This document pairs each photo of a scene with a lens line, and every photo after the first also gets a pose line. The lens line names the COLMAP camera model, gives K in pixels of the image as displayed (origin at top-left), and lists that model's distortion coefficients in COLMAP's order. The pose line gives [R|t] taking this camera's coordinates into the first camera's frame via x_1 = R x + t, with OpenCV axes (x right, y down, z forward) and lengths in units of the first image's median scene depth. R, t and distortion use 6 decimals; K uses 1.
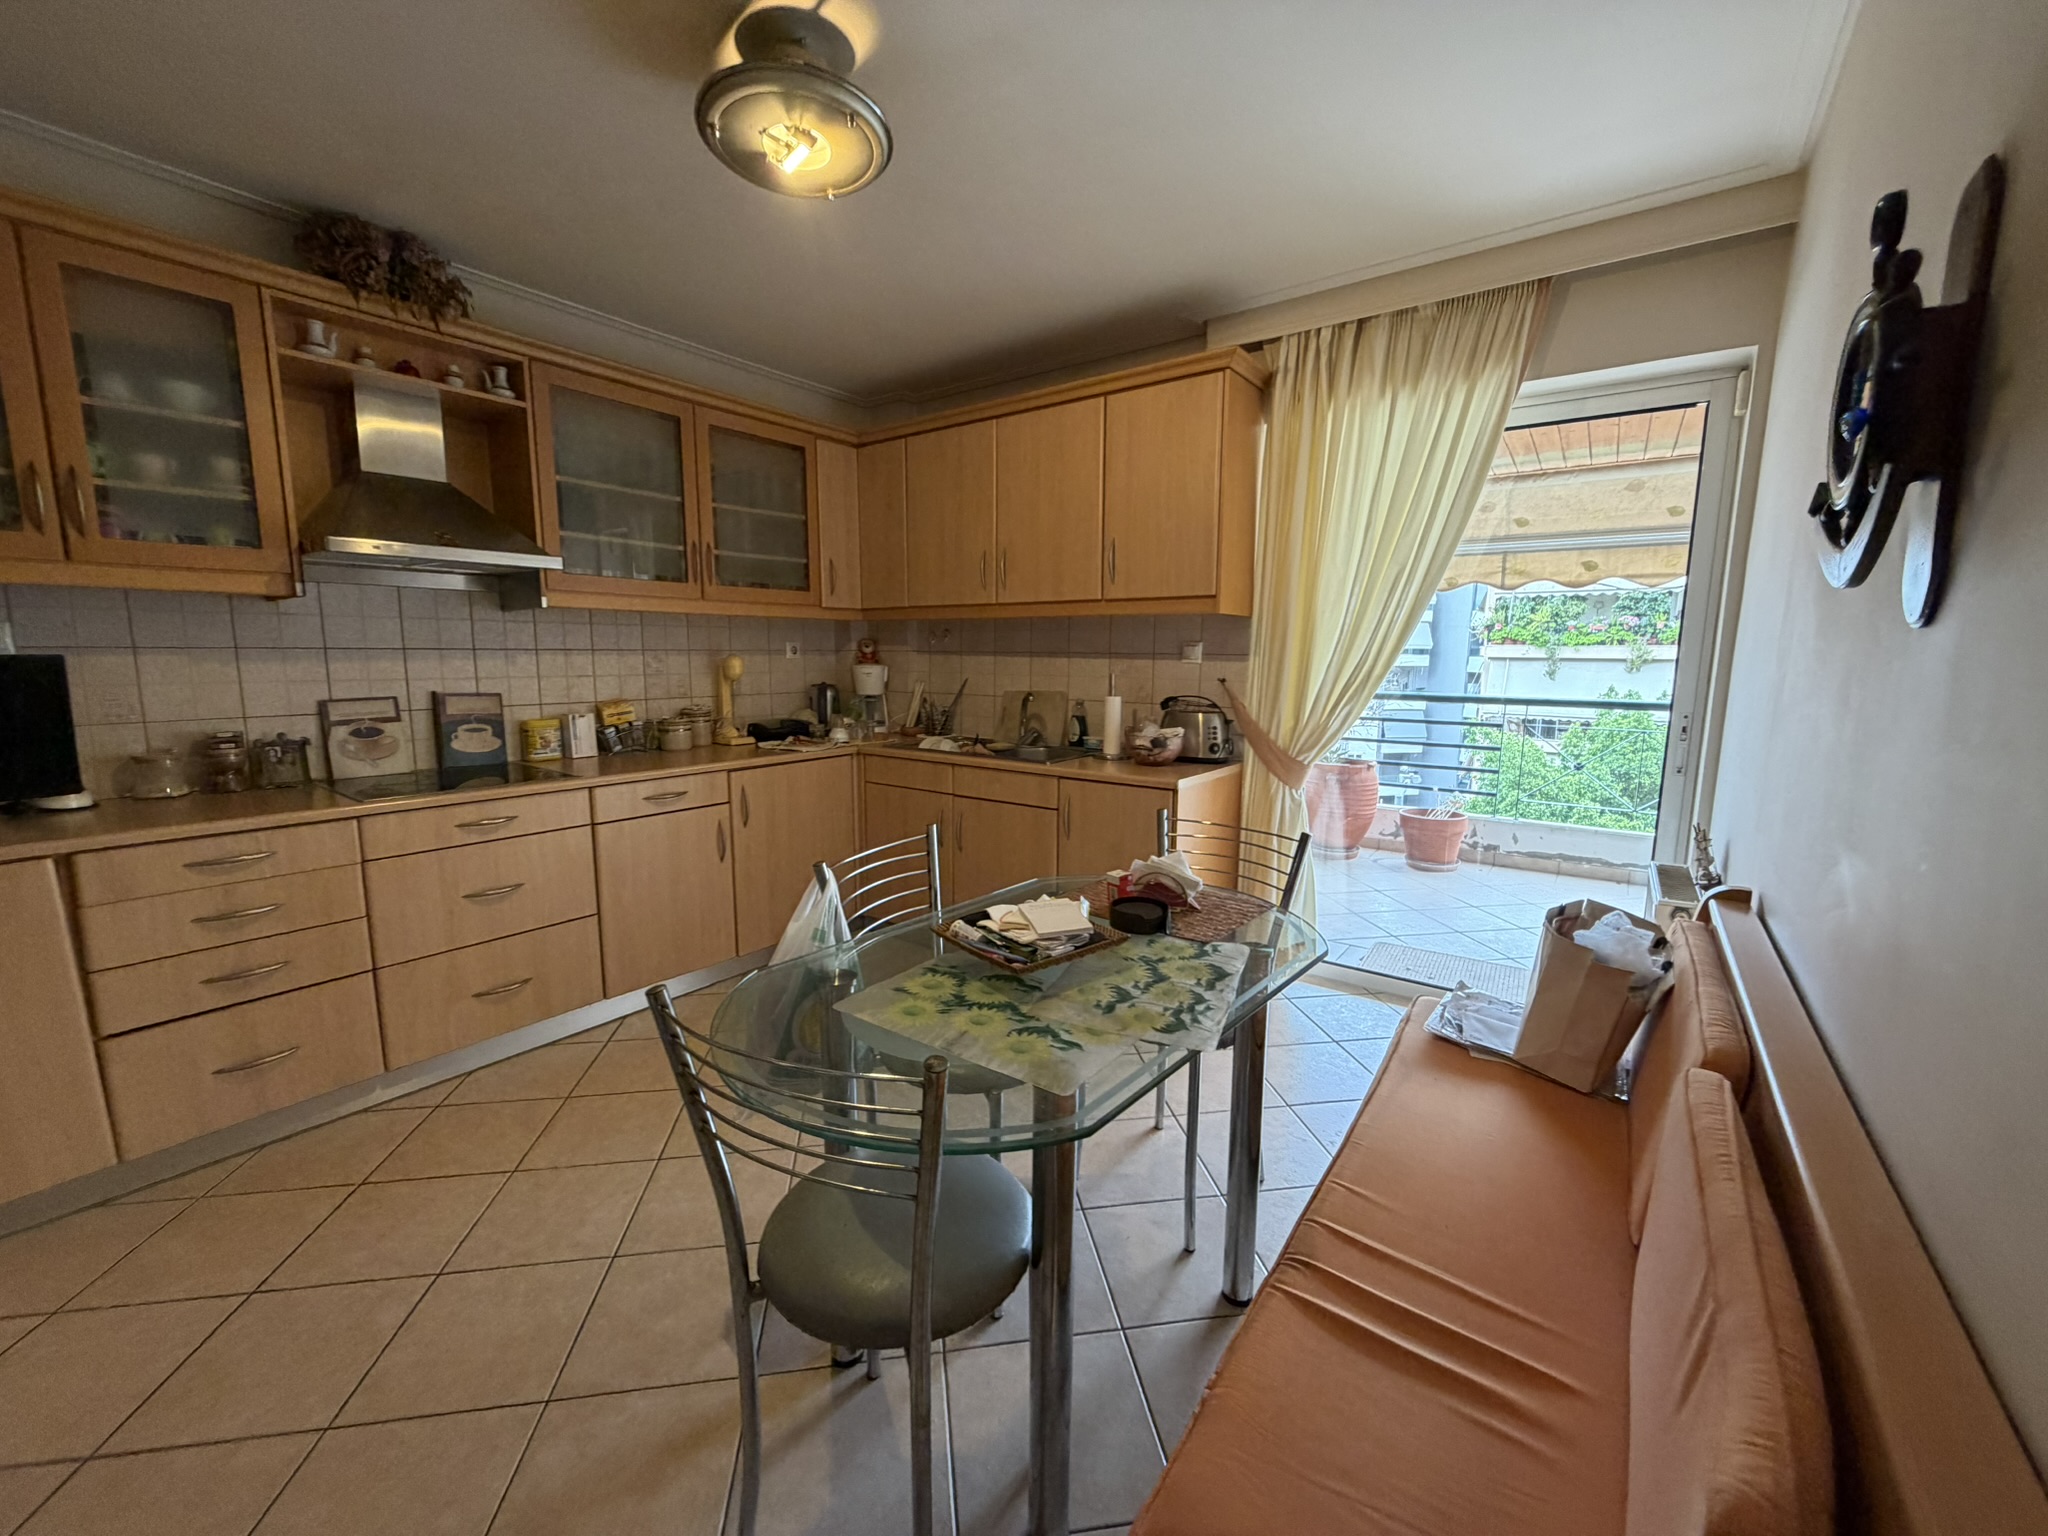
lens RADIAL K [[816.3, 0, 1033.3], [0, 816.3, 762.1], [0, 0, 1]] dist [0.000817, 0.000061]
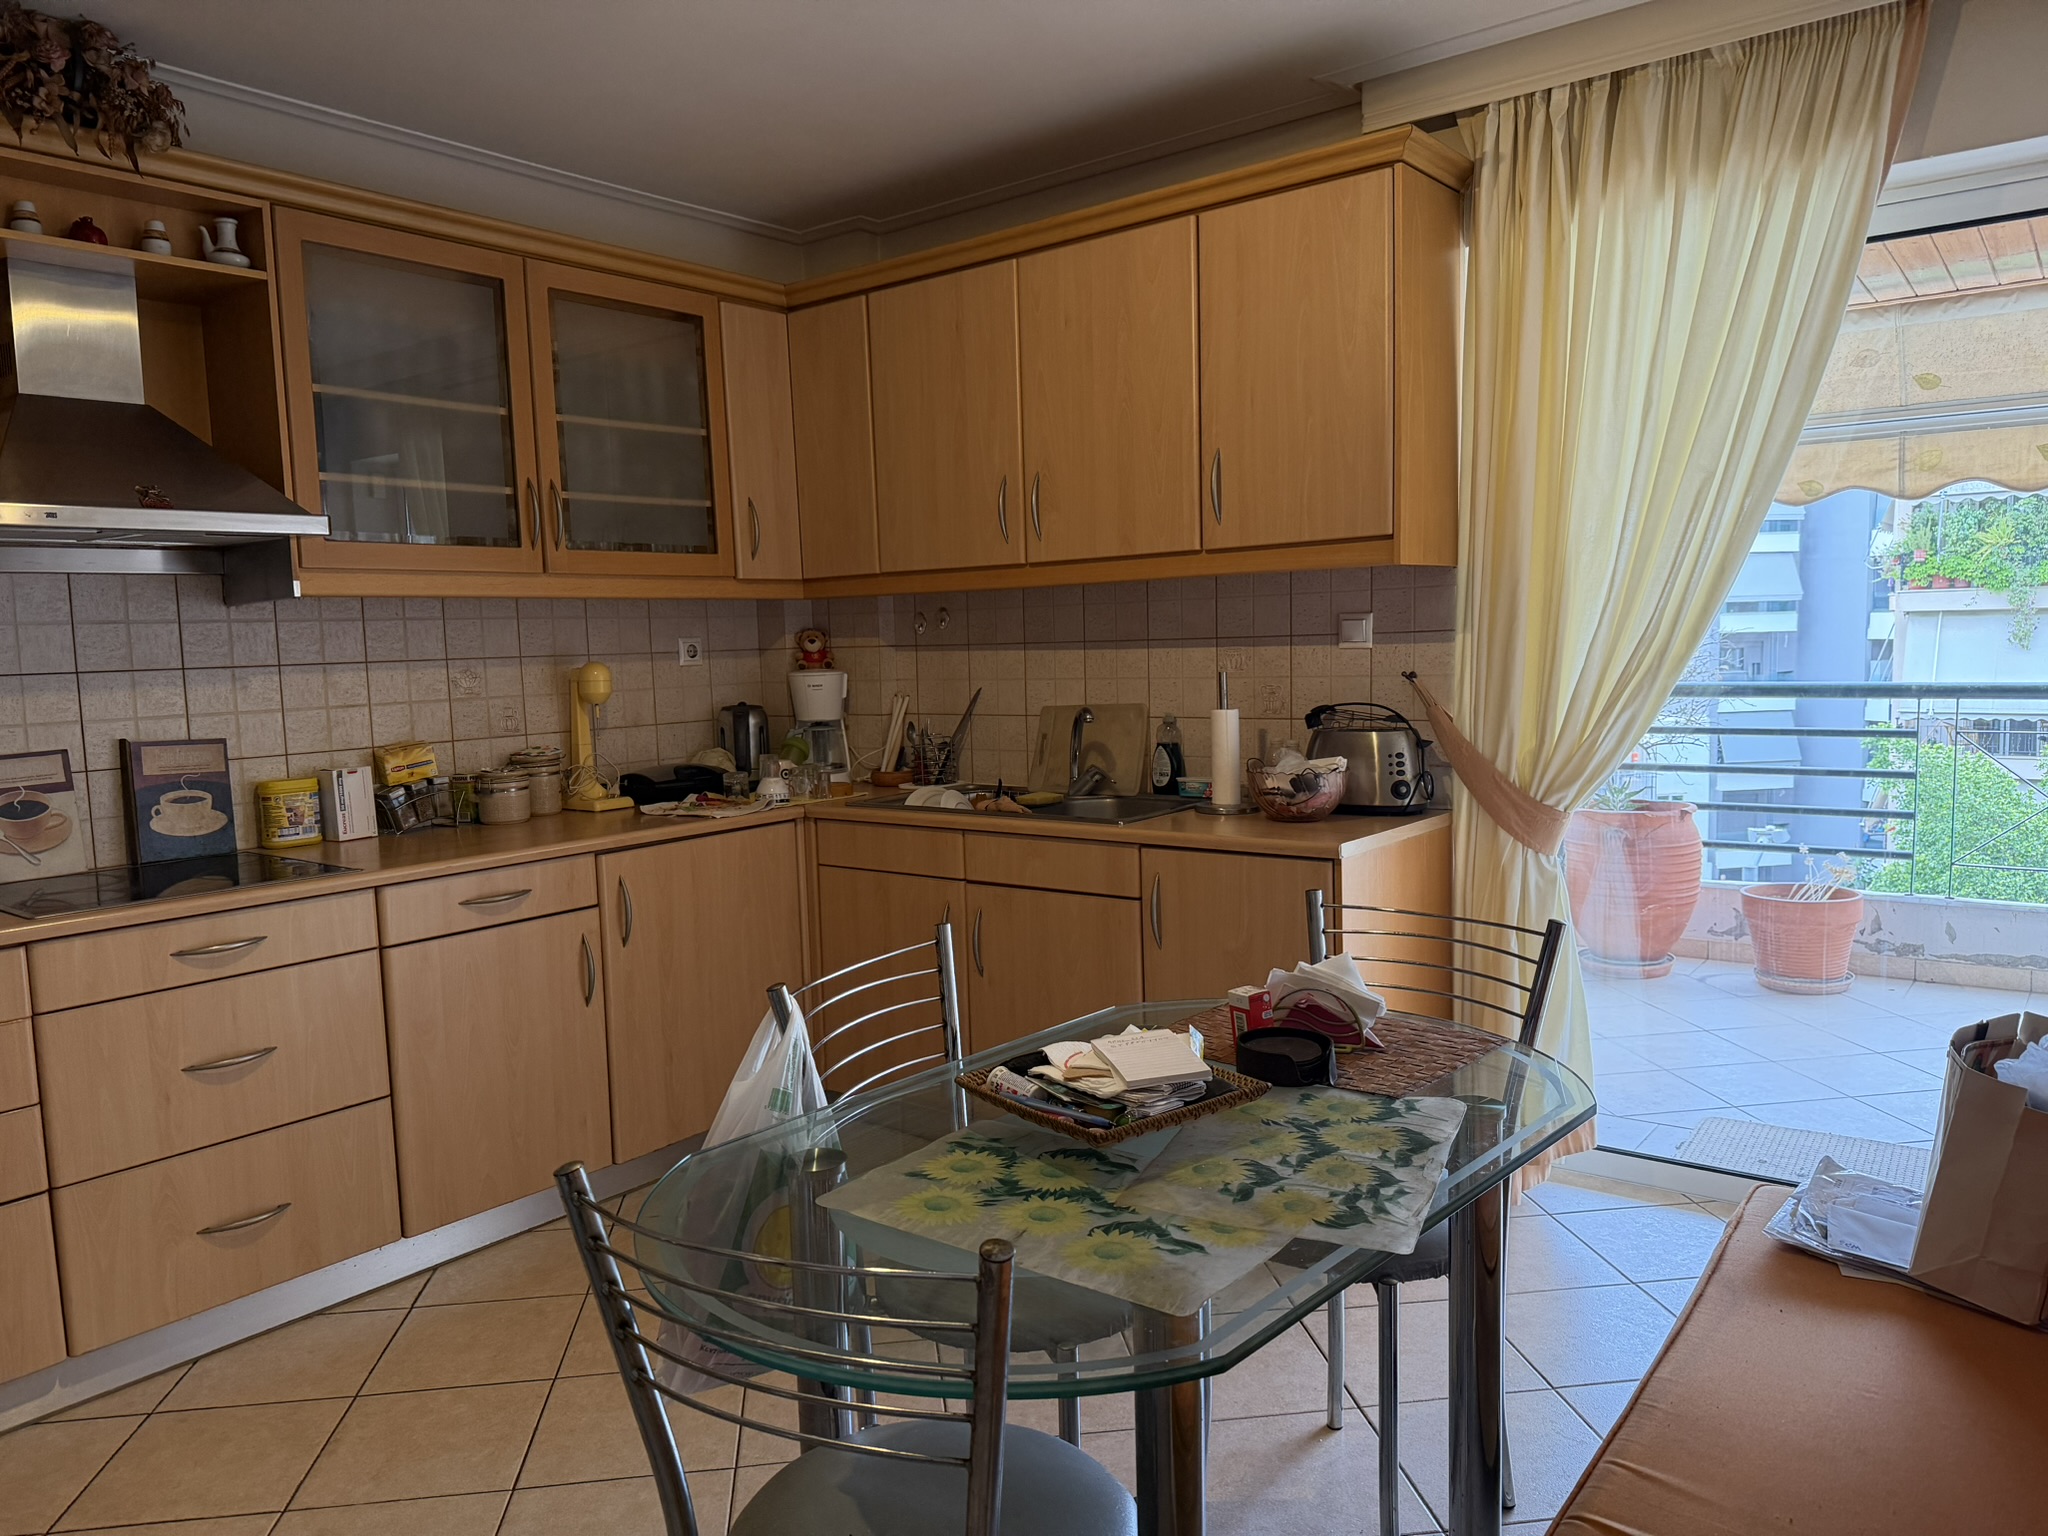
lens RADIAL K [[1437.6, 0, 1025.0], [0, 1437.6, 781.9], [0, 0, 1]] dist [0.073248, -0.084332]
pose [[0.998620, -0.033833, -0.040178, -0.010265], [0.032480, 0.998899, -0.033861, 0.005053], [0.041280, 0.032509, 0.998619, -0.072142]]
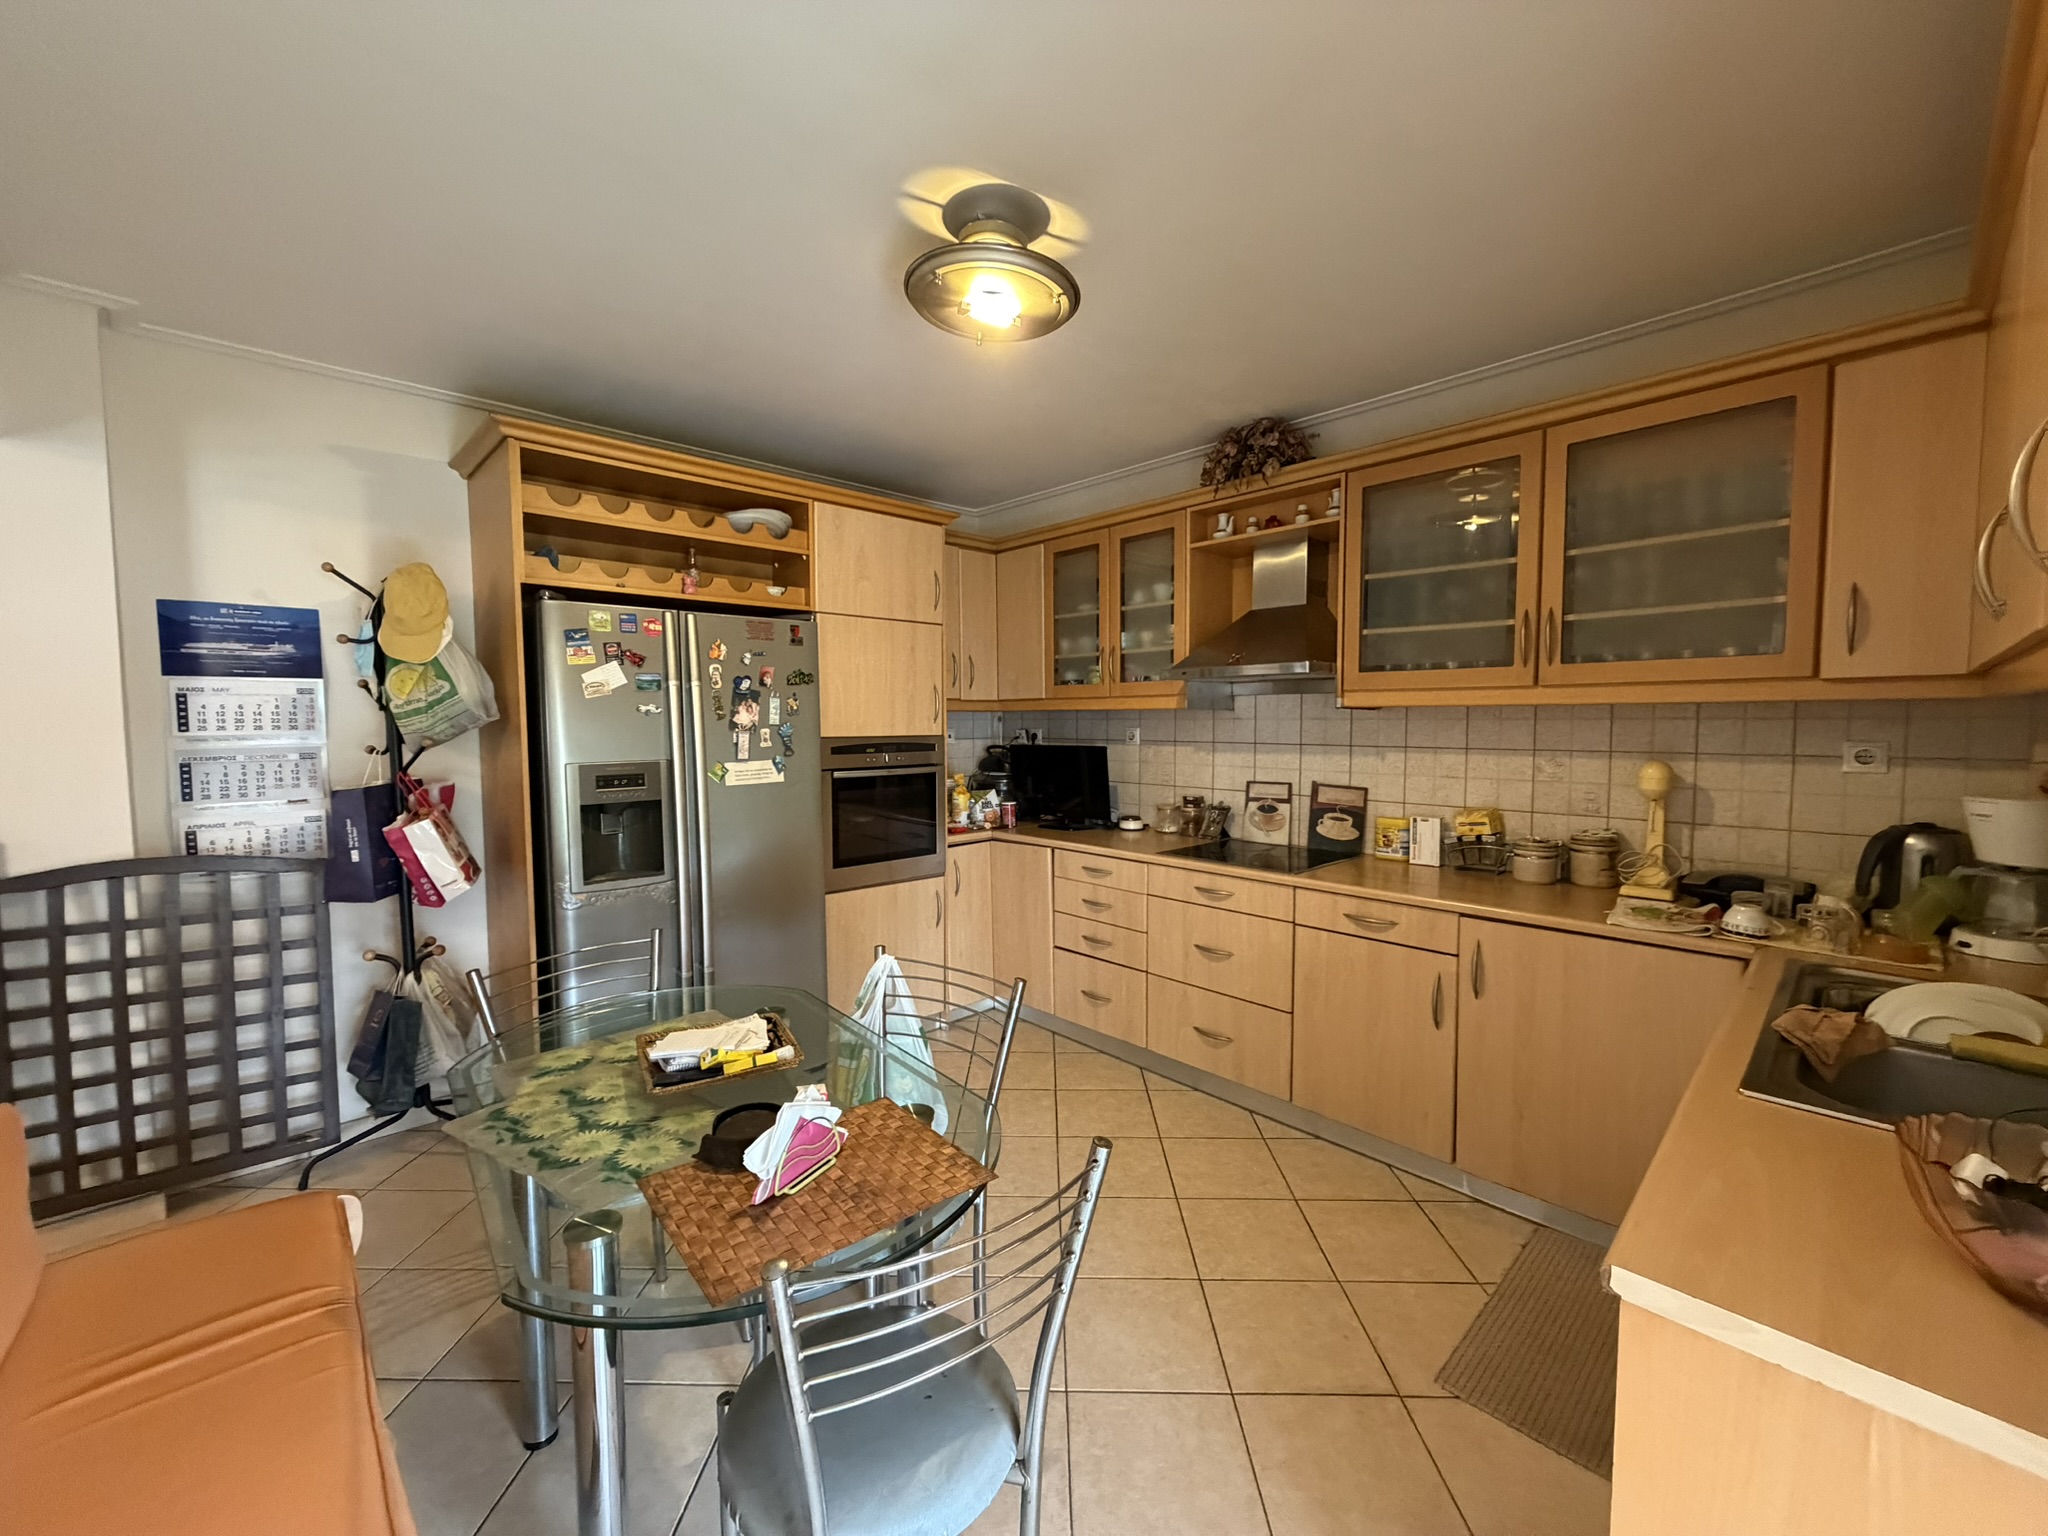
lens RADIAL K [[827.6, 0, 1023.1], [0, 827.6, 759.3], [0, 0, 1]] dist [0.000051, 0.000025]
pose [[-0.200746, 0.045526, -0.978585, 0.498249], [-0.129625, 0.988902, 0.072597, -0.149643], [0.971030, 0.141422, -0.192617, 0.825093]]
